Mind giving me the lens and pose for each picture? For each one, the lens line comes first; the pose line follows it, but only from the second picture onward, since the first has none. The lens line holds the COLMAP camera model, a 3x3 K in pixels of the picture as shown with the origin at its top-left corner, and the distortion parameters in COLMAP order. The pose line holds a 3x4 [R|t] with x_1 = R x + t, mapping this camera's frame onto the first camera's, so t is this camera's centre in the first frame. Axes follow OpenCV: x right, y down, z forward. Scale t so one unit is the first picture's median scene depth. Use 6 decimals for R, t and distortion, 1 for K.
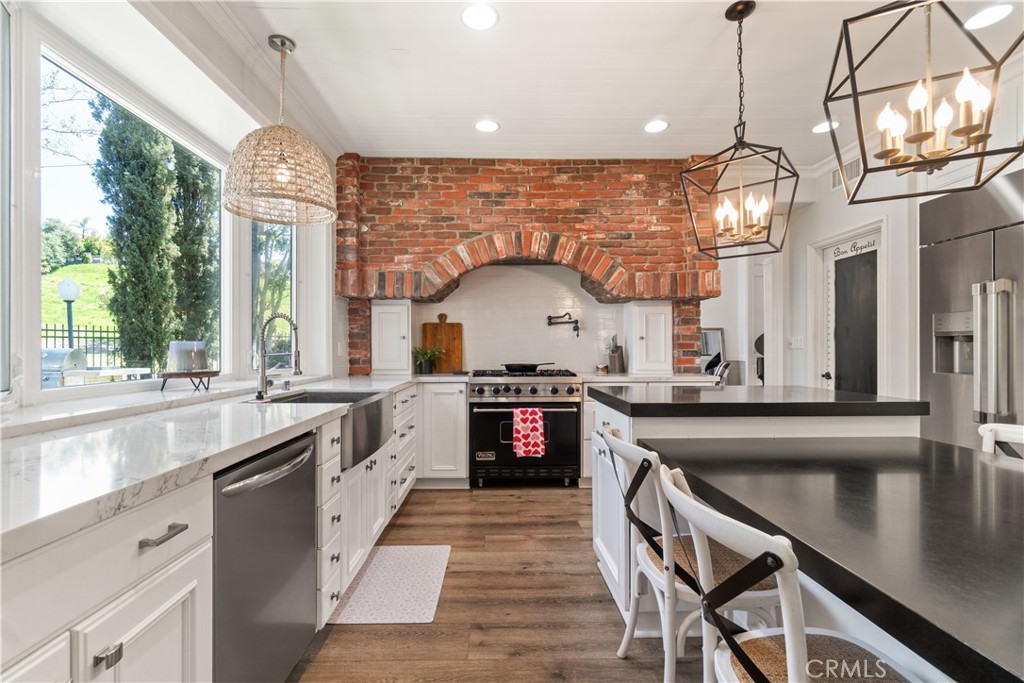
lens RADIAL K [[460.6, 0, 515.7], [0, 460.6, 346.1], [0, 0, 1]] dist [0.000461, -0.000887]
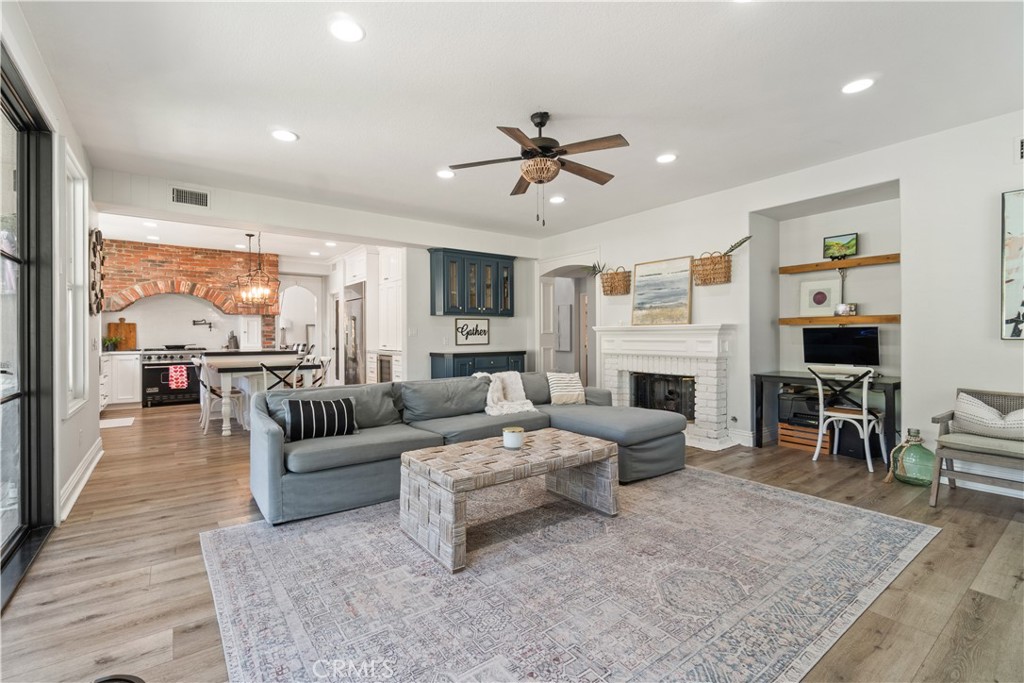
lens RADIAL K [[460.6, 0, 511.6], [0, 460.6, 335.6], [0, 0, 1]] dist [0.000461, -0.000887]
pose [[0.826362, 0.001055, 0.563138, 0.099063], [-0.000688, 0.999999, -0.000864, -0.000557], [-0.563138, 0.000326, 0.826363, -1.563088]]
